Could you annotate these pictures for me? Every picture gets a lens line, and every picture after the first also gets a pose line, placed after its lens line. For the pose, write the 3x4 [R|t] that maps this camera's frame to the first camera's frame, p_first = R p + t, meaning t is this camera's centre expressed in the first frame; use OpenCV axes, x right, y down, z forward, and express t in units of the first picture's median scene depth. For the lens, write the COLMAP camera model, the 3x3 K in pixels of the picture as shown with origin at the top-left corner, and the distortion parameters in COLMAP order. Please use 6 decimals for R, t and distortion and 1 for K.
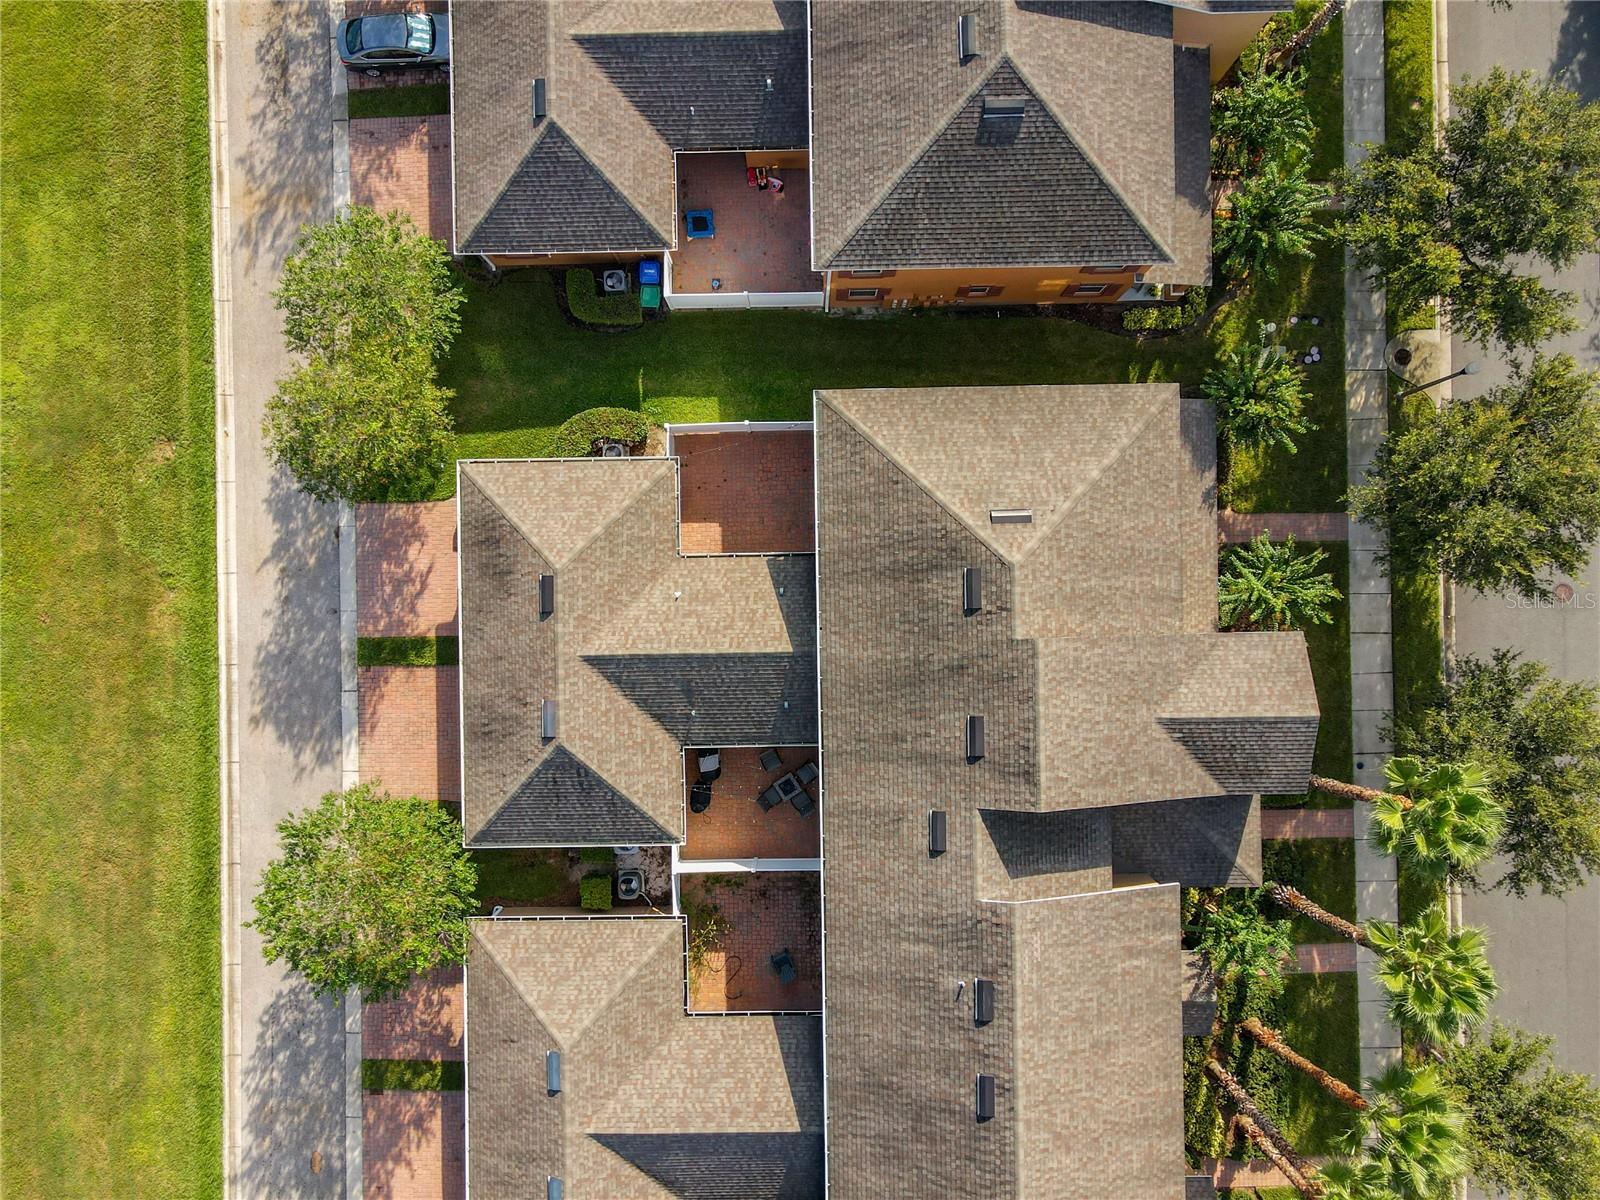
lens RADIAL K [[1155.0, 0, 791.1], [0, 1155.0, 607.8], [0, 0, 1]] dist [0.011067, 0.004820]
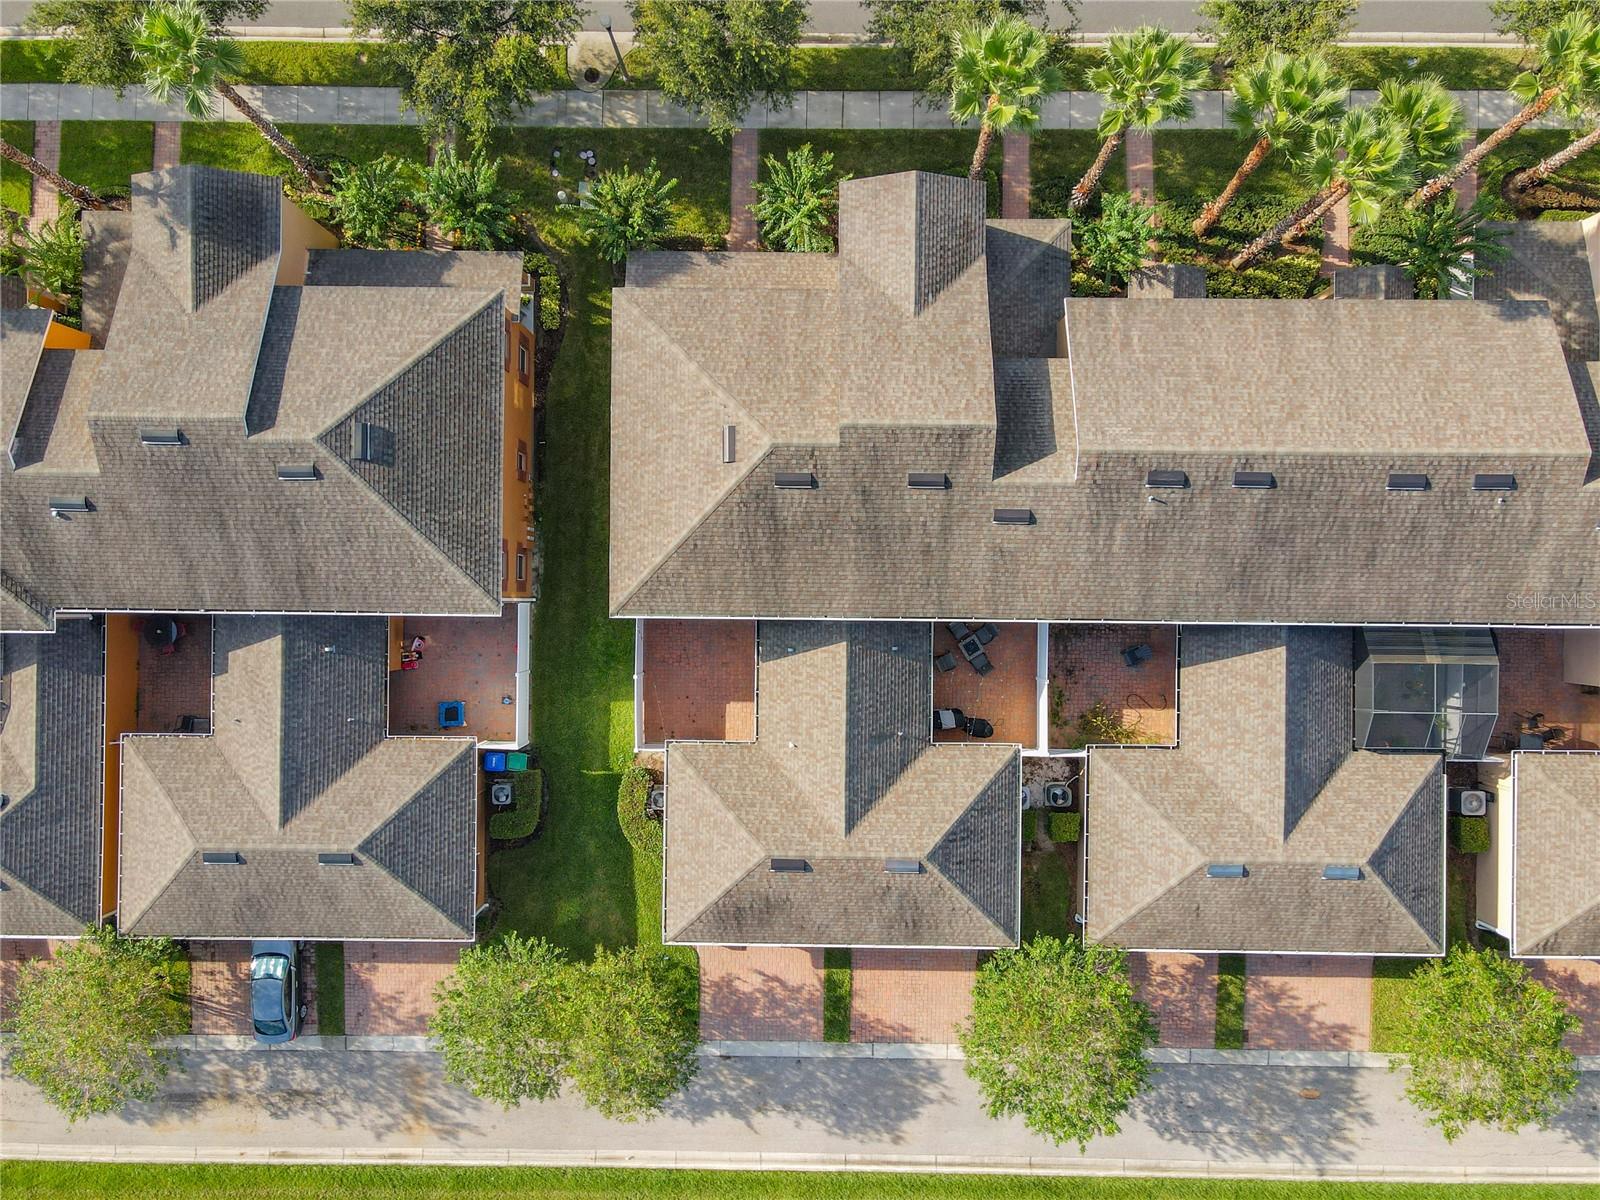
lens RADIAL K [[1161.3, 0, 794.4], [0, 1161.3, 596.5], [0, 0, 1]] dist [0.004684, 0.012391]
pose [[0.025970, -0.999567, 0.013868, 0.026349], [0.999622, 0.025841, -0.009392, -0.001731], [0.009030, 0.014107, 0.999860, -0.096866]]
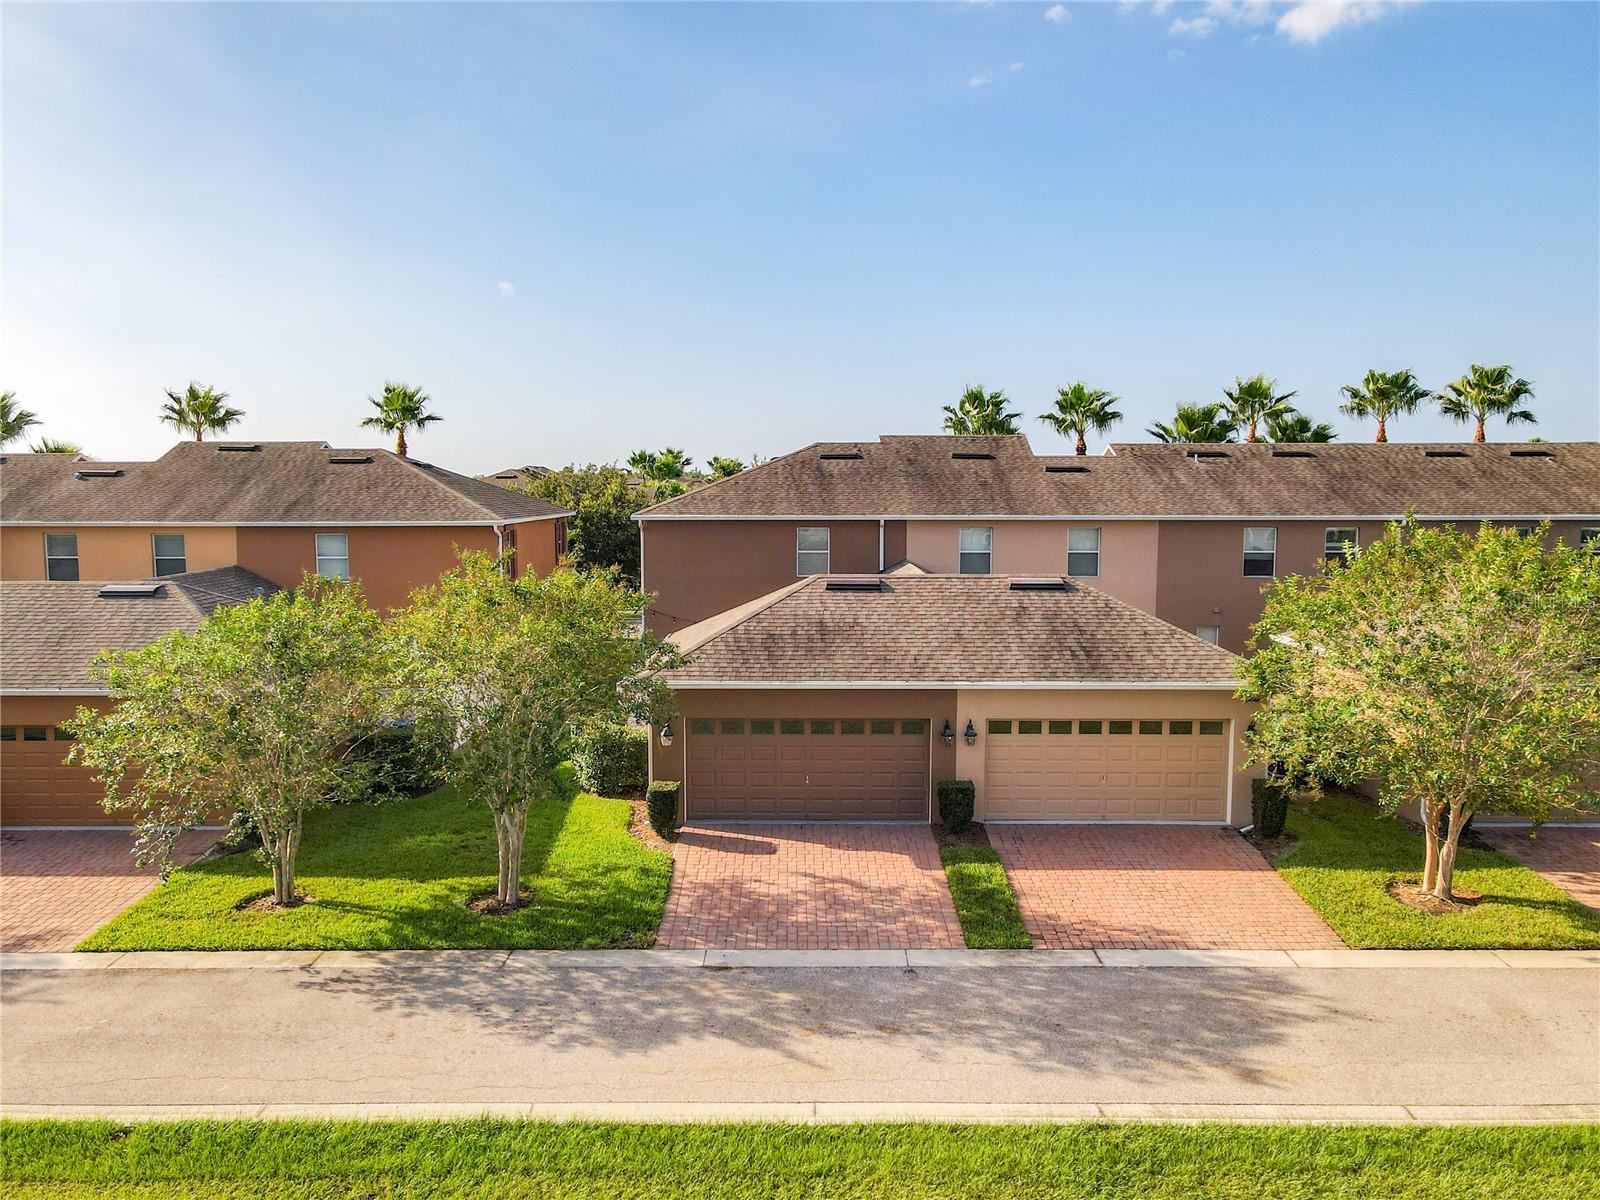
lens RADIAL K [[1161.3, 0, 794.4], [0, 1161.3, 596.5], [0, 0, 1]] dist [0.004684, 0.012391]
pose [[0.016763, -0.098364, 0.995009, -0.847045], [0.999859, 0.001253, -0.016720, -0.033095], [0.000398, 0.995150, 0.098372, 0.887623]]
